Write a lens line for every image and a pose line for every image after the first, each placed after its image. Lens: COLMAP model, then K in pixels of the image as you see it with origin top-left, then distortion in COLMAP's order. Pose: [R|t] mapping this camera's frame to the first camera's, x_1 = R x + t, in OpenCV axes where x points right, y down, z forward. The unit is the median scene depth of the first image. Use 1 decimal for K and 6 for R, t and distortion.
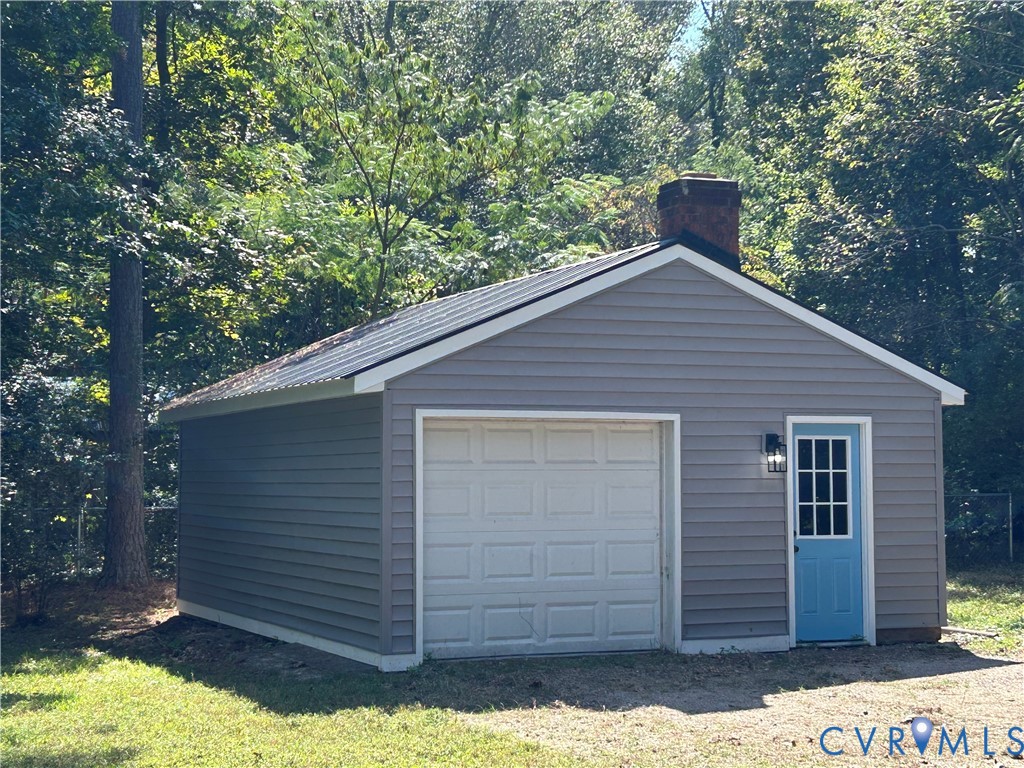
lens RADIAL K [[1770.5, 0, 512.2], [0, 1770.5, 382.6], [0, 0, 1]] dist [0.205125, 0.000000]
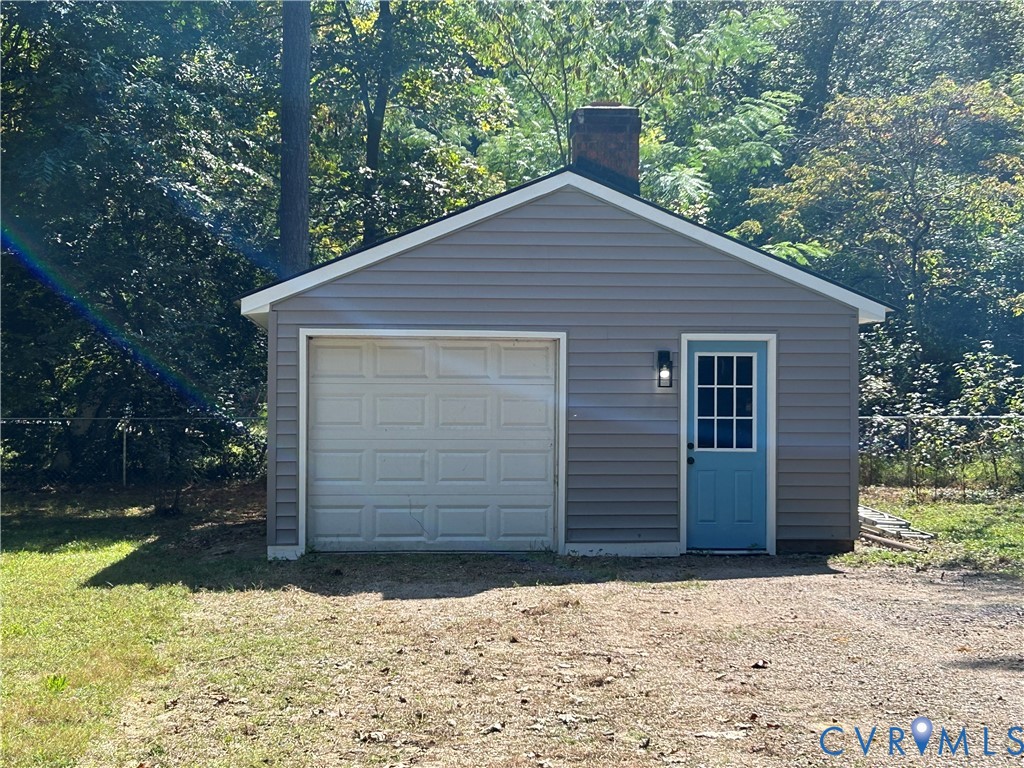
lens RADIAL K [[1770.5, 0, 511.1], [0, 1770.5, 387.6], [0, 0, 1]] dist [0.205125, 0.000000]
pose [[0.949186, 0.007133, -0.314635, 0.391390], [0.007960, 0.998879, 0.046658, 0.001011], [0.314615, -0.046792, 0.948065, -0.018642]]
